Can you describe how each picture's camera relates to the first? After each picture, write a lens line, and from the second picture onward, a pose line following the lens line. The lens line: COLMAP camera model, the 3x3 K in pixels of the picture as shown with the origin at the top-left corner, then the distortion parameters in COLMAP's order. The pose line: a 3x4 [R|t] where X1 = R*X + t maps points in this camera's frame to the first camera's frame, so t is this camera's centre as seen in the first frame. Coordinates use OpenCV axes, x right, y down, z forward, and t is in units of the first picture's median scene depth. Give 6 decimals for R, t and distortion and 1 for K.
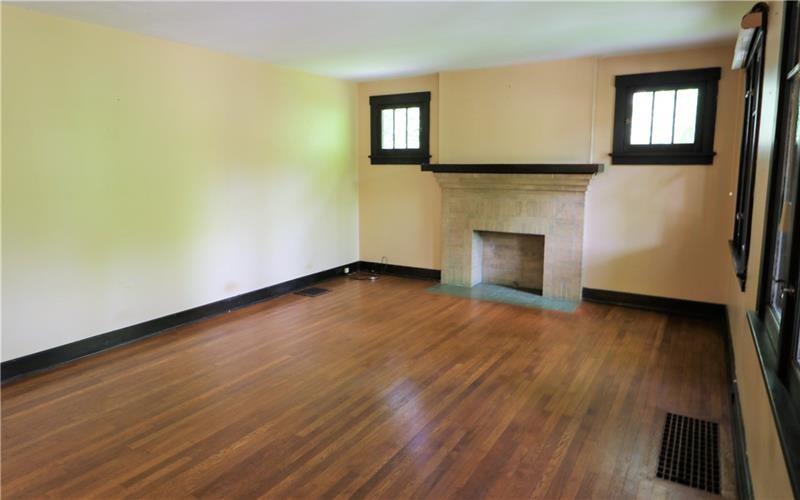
lens RADIAL K [[504.6, 0, 387.2], [0, 504.6, 223.1], [0, 0, 1]] dist [0.001026, -0.001325]
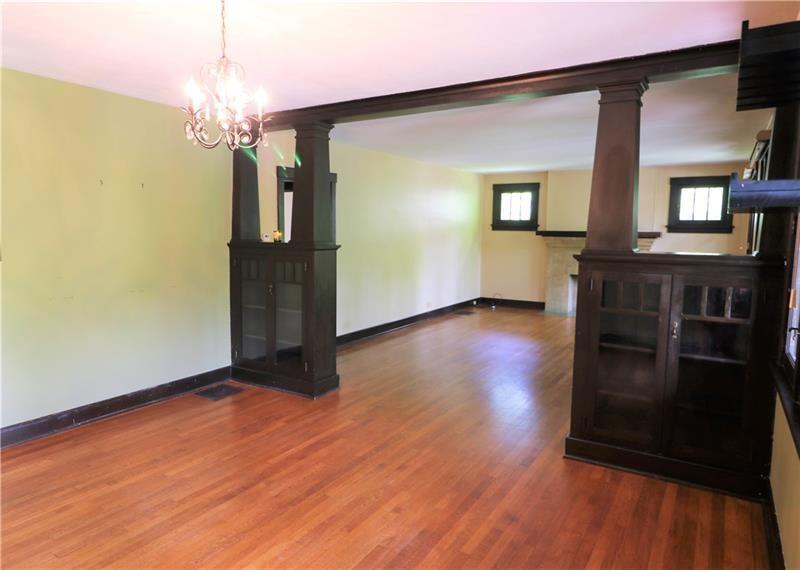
lens RADIAL K [[536.2, 0, 362.9], [0, 536.2, 278.2], [0, 0, 1]] dist [0.006778, -0.001766]
pose [[0.999388, 0.014106, -0.032011, -0.425251], [-0.014796, 0.999662, -0.021391, 0.073009], [0.031698, 0.021851, 0.999259, -0.669246]]
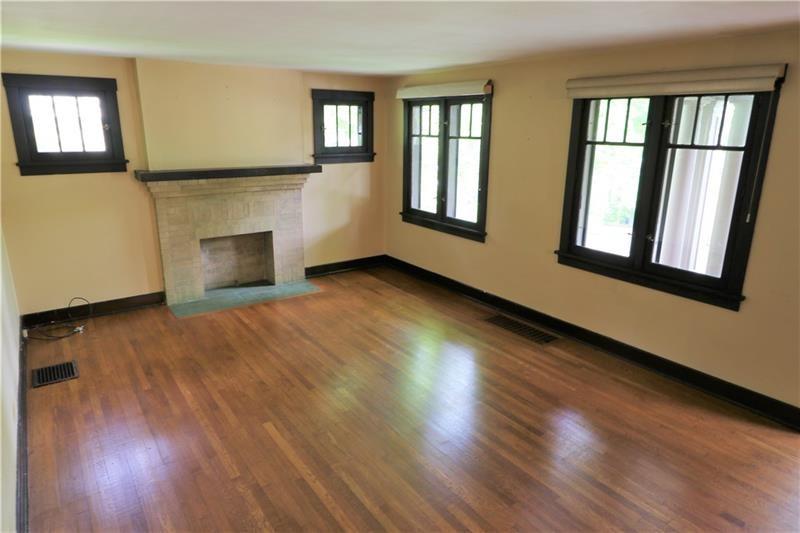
lens RADIAL K [[503.6, 0, 392.6], [0, 503.6, 260.0], [0, 0, 1]] dist [0.002656, 0.000412]
pose [[0.390753, -0.235730, 0.889800, -0.569565], [0.099085, 0.971808, 0.213943, -0.121798], [-0.915147, 0.004567, 0.403094, 0.313757]]
